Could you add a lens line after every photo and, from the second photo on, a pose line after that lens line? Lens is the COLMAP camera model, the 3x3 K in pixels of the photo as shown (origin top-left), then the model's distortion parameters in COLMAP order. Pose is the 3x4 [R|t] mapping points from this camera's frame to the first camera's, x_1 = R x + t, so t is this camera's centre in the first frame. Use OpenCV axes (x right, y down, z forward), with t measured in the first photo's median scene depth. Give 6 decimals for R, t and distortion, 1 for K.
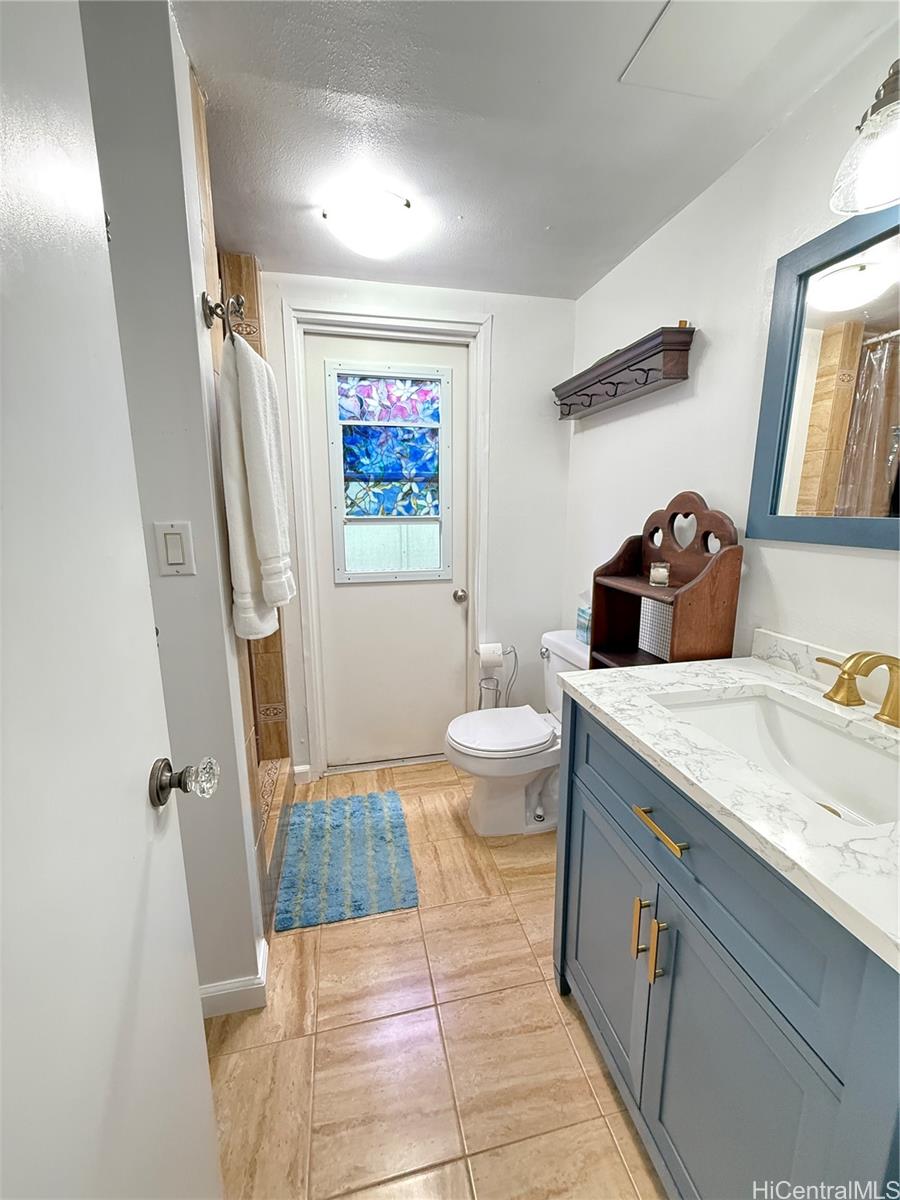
lens RADIAL K [[481.1, 0, 450.6], [0, 481.1, 599.0], [0, 0, 1]] dist [-0.004089, 0.000915]
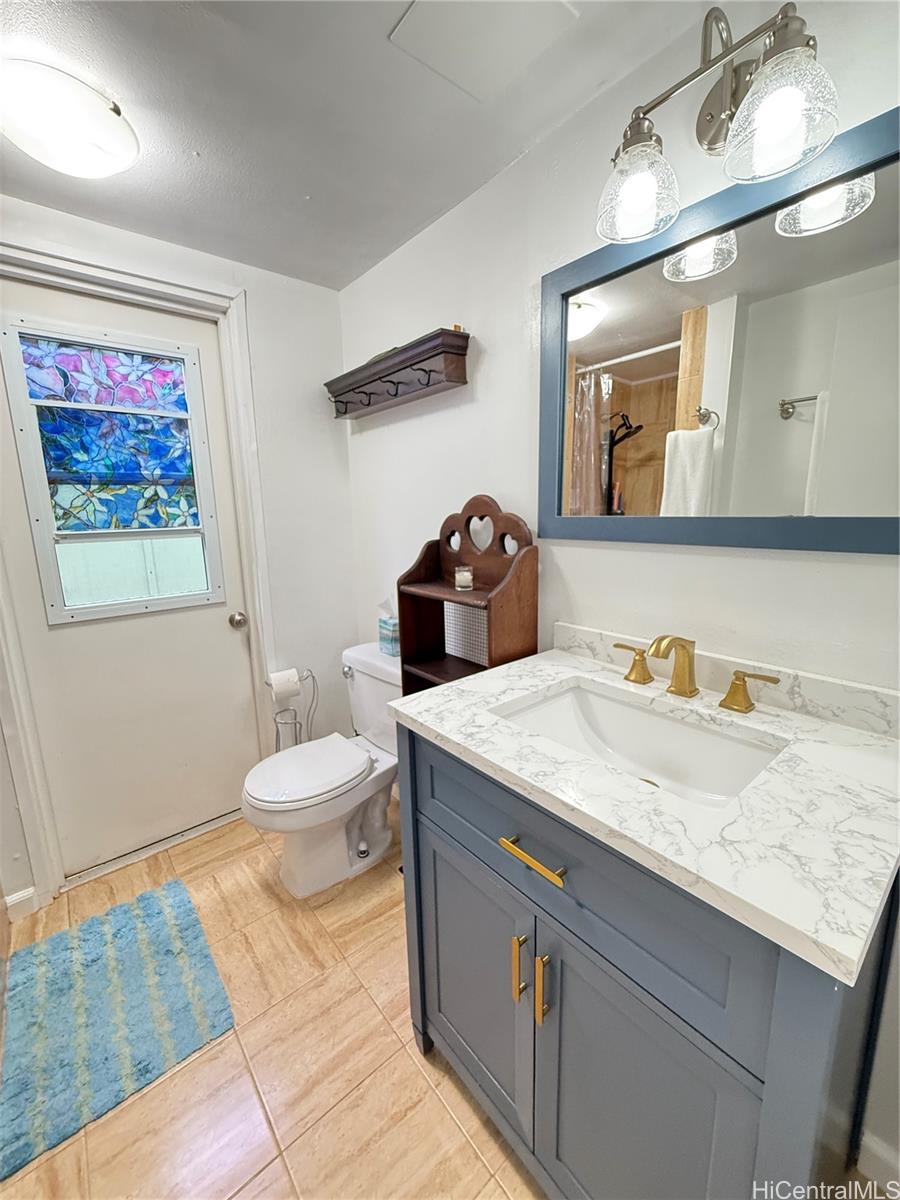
lens RADIAL K [[481.1, 0, 451.7], [0, 481.1, 597.3], [0, 0, 1]] dist [-0.004089, 0.000915]
pose [[0.886631, -0.101331, 0.451240, -0.036312], [0.107189, 0.994158, 0.012636, -0.026075], [-0.449884, 0.037164, 0.892313, 0.122361]]
